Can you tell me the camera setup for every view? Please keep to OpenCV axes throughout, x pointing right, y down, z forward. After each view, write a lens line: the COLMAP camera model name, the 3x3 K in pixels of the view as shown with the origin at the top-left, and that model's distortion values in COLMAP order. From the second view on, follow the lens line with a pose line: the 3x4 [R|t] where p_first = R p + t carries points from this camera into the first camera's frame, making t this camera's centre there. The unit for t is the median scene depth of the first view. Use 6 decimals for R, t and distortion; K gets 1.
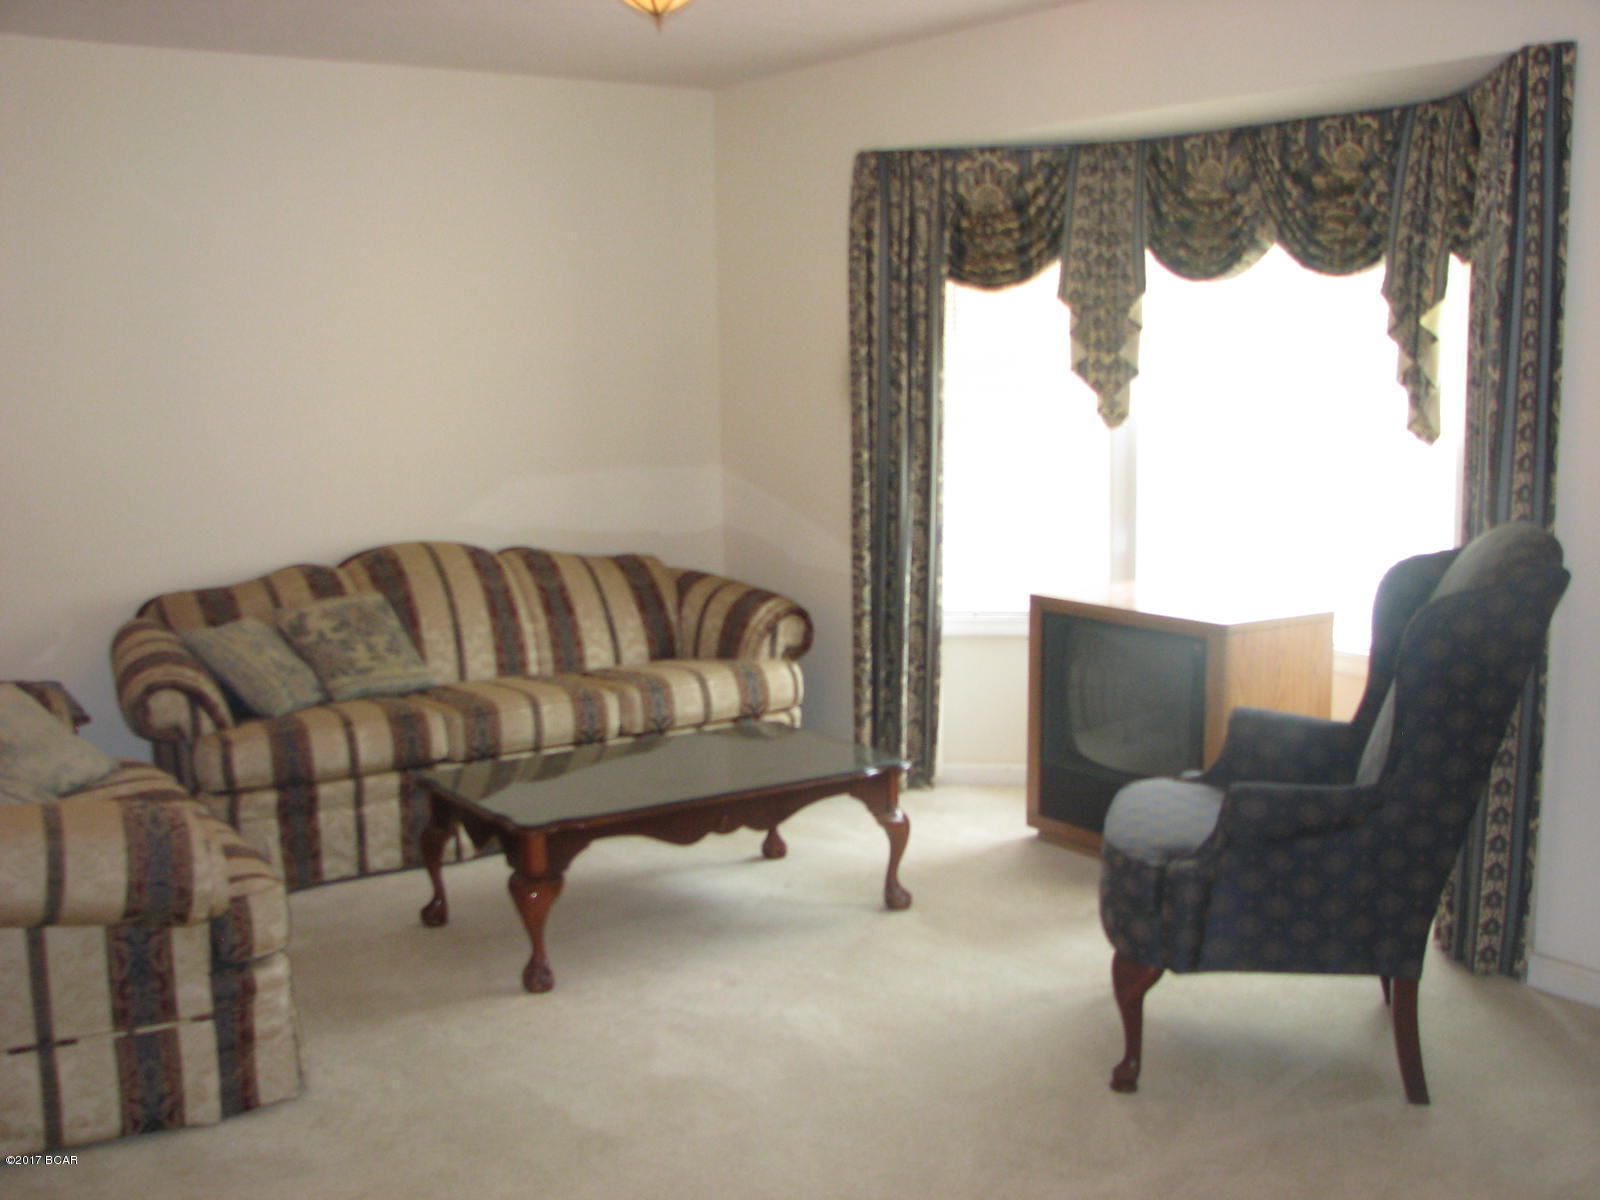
lens RADIAL K [[1757.1, 0, 800.0], [0, 1757.1, 600.0], [0, 0, 1]] dist [-0.211856, 0.326754]
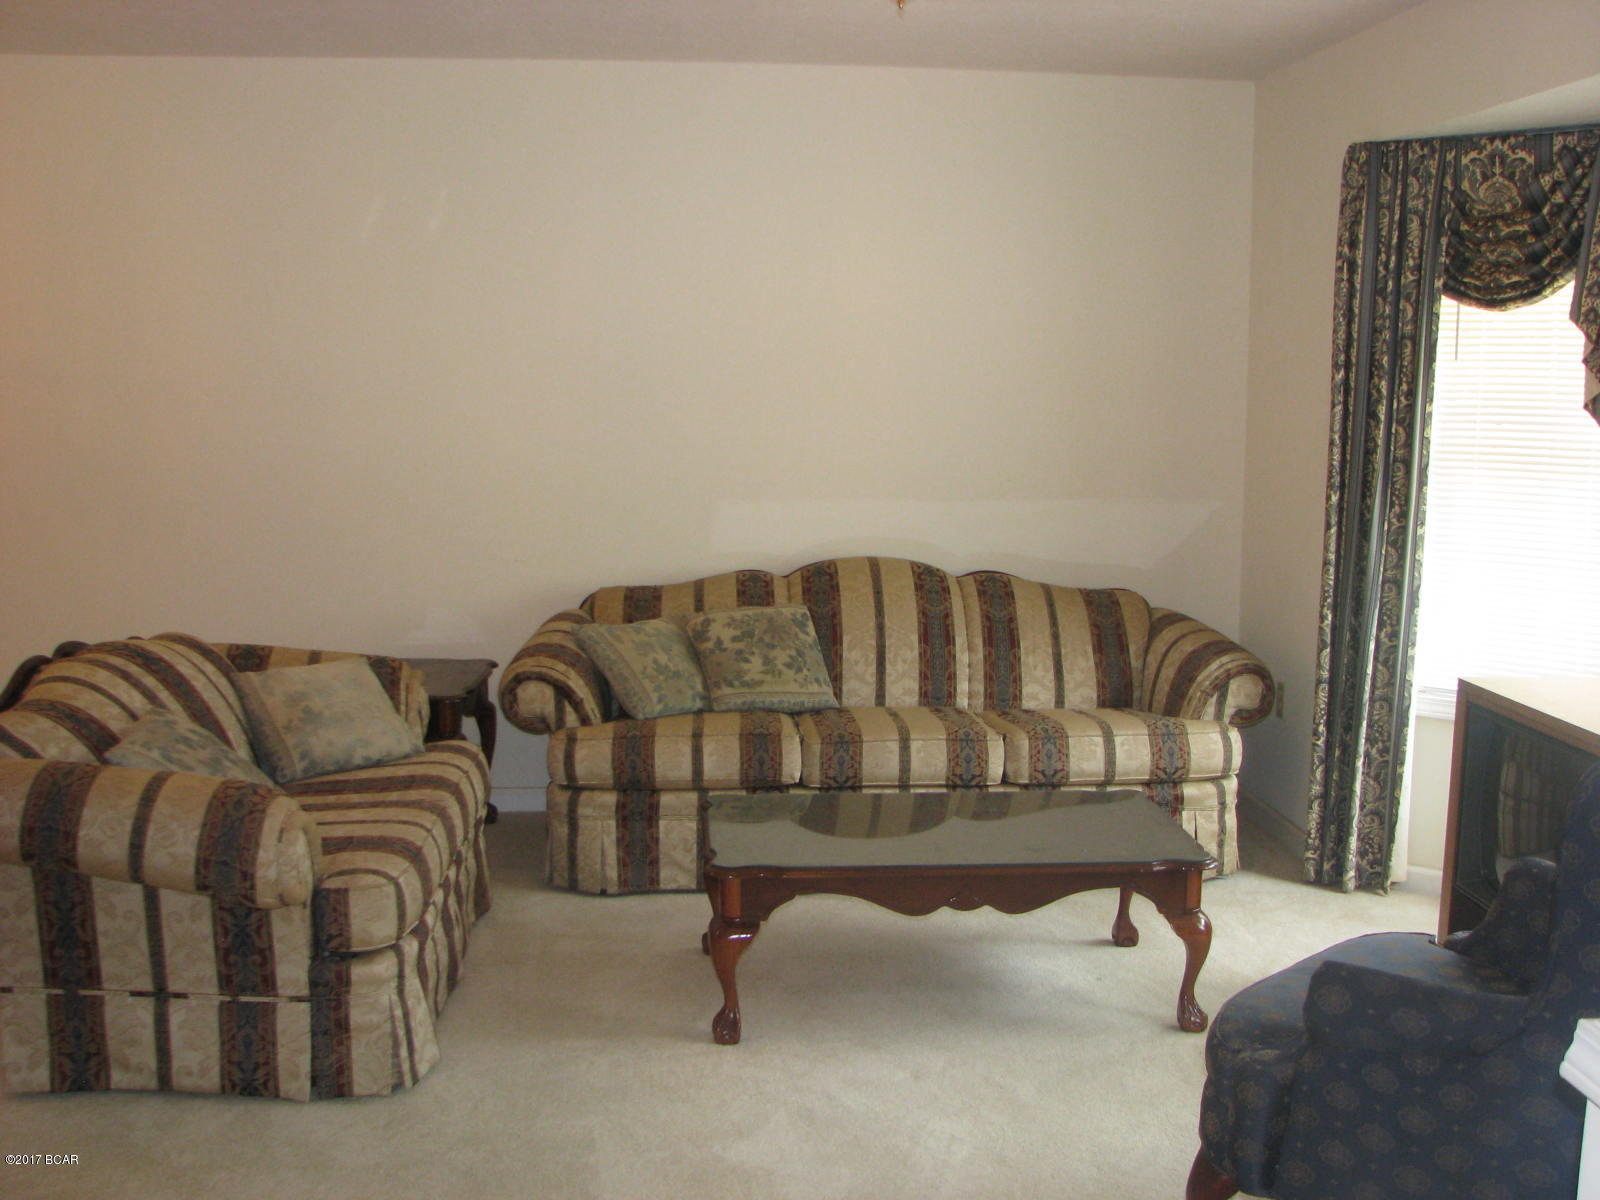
lens RADIAL K [[1757.1, 0, 800.0], [0, 1757.1, 600.0], [0, 0, 1]] dist [-0.211856, 0.326754]
pose [[0.867486, 0.088644, -0.489500, 0.237506], [-0.091328, 0.995650, 0.018454, -0.025329], [0.489006, 0.028696, 0.871808, 0.139661]]
